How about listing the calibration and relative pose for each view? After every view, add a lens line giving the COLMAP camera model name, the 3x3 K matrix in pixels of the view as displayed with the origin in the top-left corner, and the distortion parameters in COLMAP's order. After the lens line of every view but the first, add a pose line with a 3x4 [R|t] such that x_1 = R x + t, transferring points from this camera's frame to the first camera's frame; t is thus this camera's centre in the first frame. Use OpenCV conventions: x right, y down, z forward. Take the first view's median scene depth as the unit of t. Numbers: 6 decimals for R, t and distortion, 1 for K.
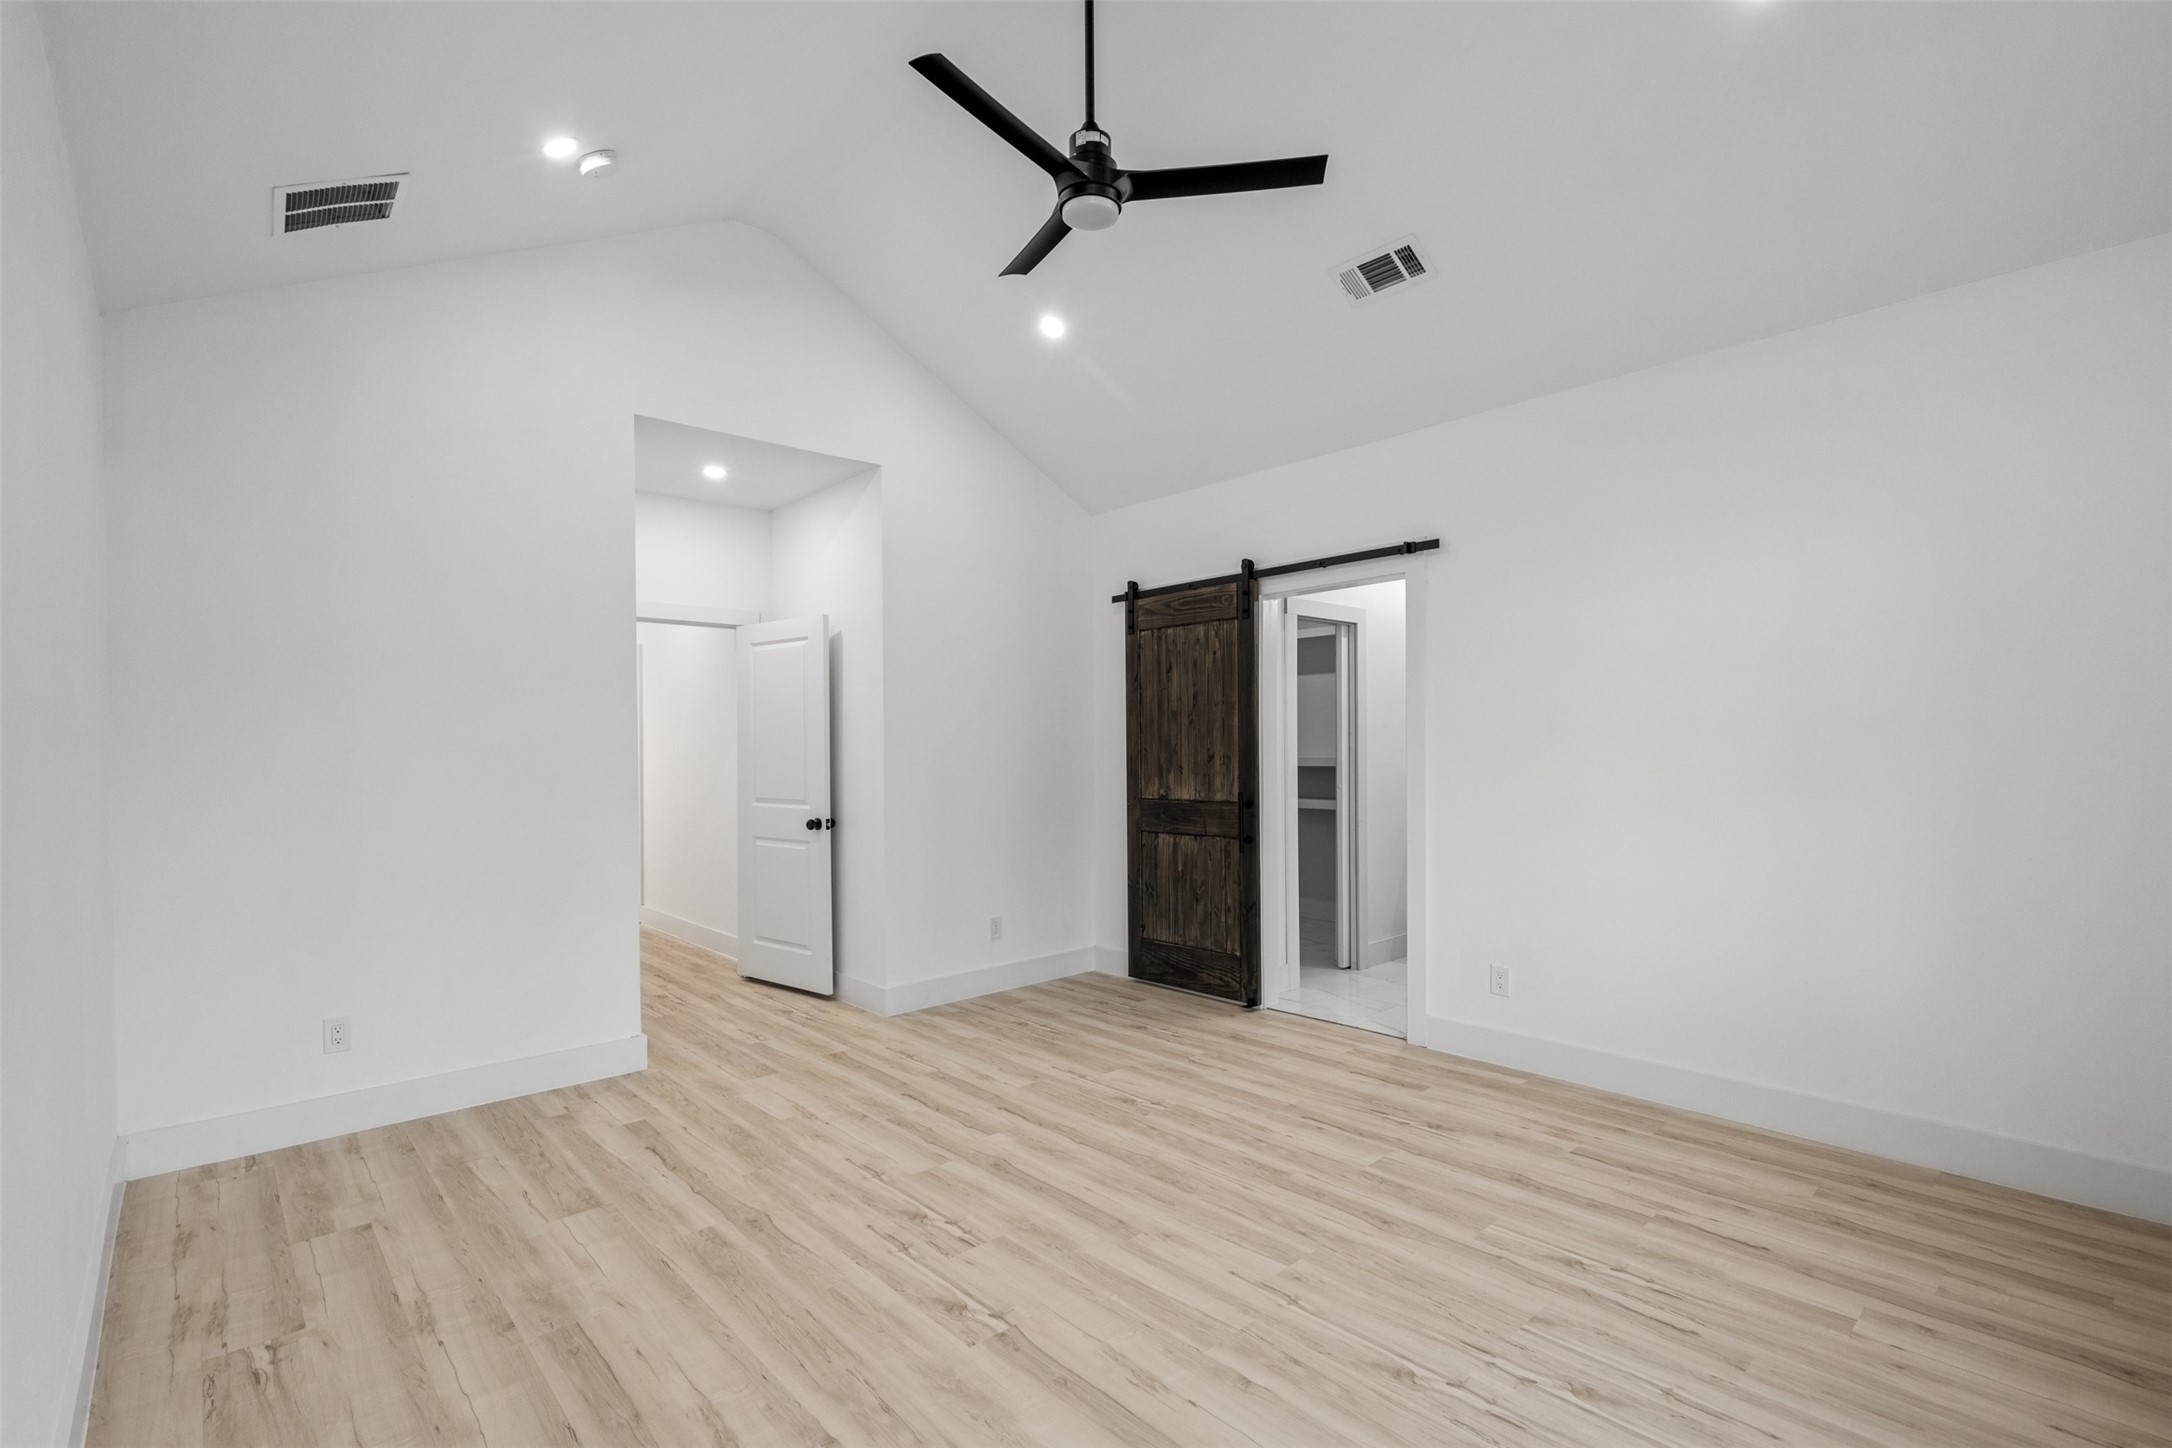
lens RADIAL K [[975.9, 0, 1081.3], [0, 975.9, 742.9], [0, 0, 1]] dist [-0.000564, 0.000005]
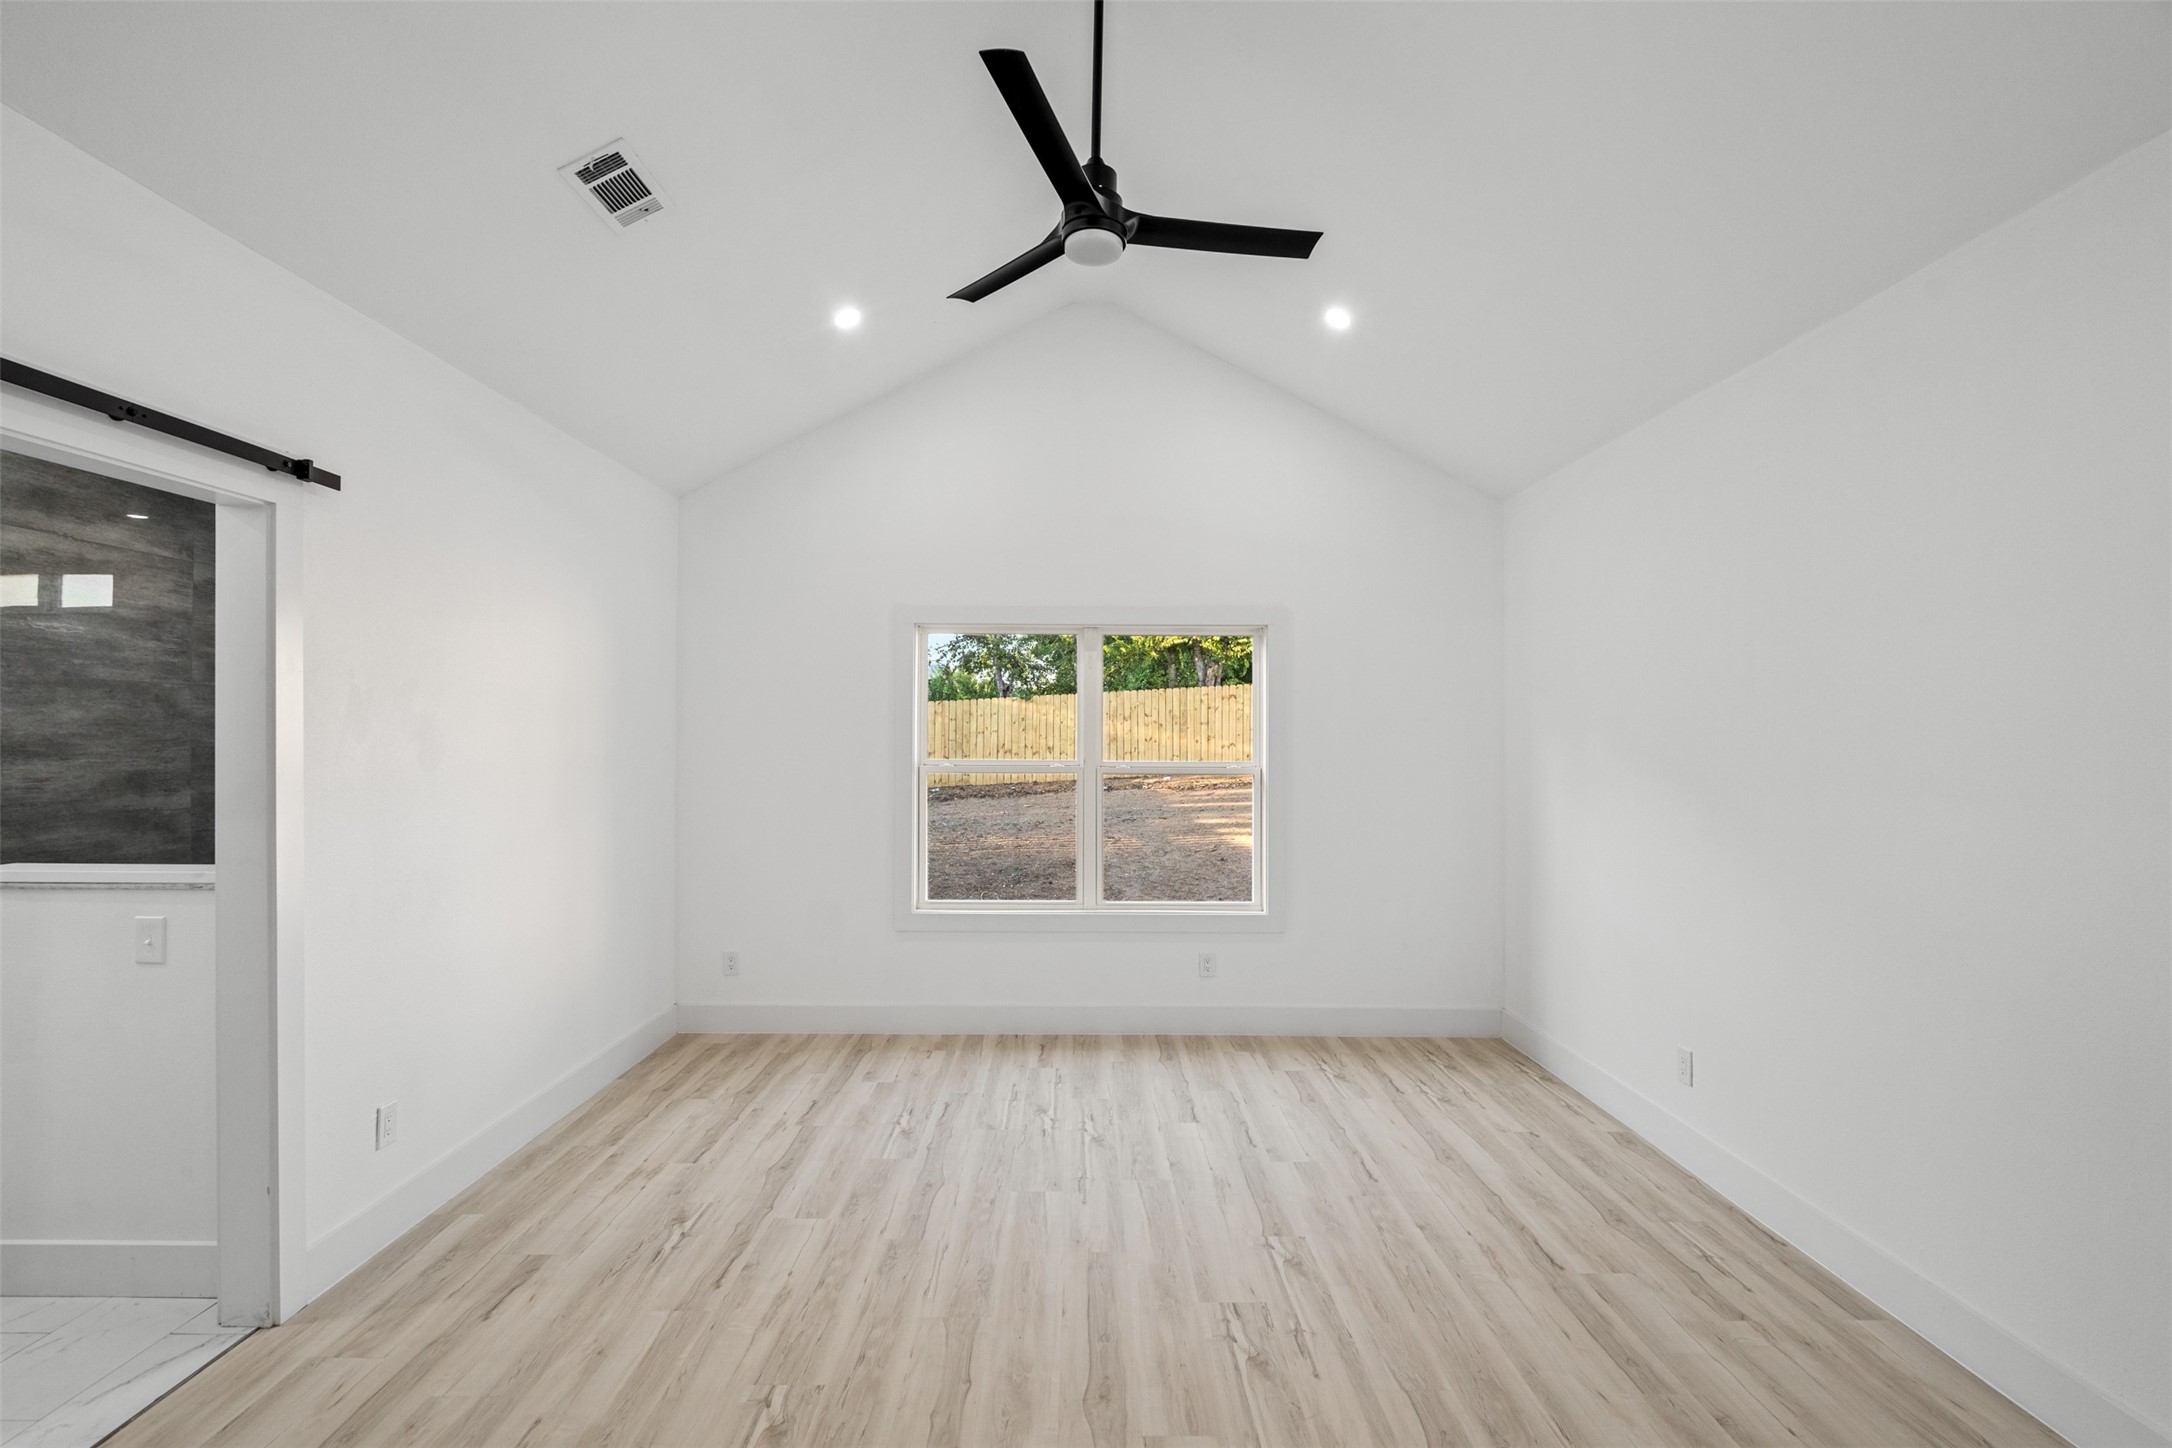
lens RADIAL K [[975.9, 0, 1075.2], [0, 975.9, 724.9], [0, 0, 1]] dist [-0.000564, 0.000005]
pose [[-0.734734, 0.015584, 0.678176, -0.646665], [0.001861, 0.999779, -0.020958, -0.051276], [-0.678352, -0.014137, -0.734601, 1.772782]]
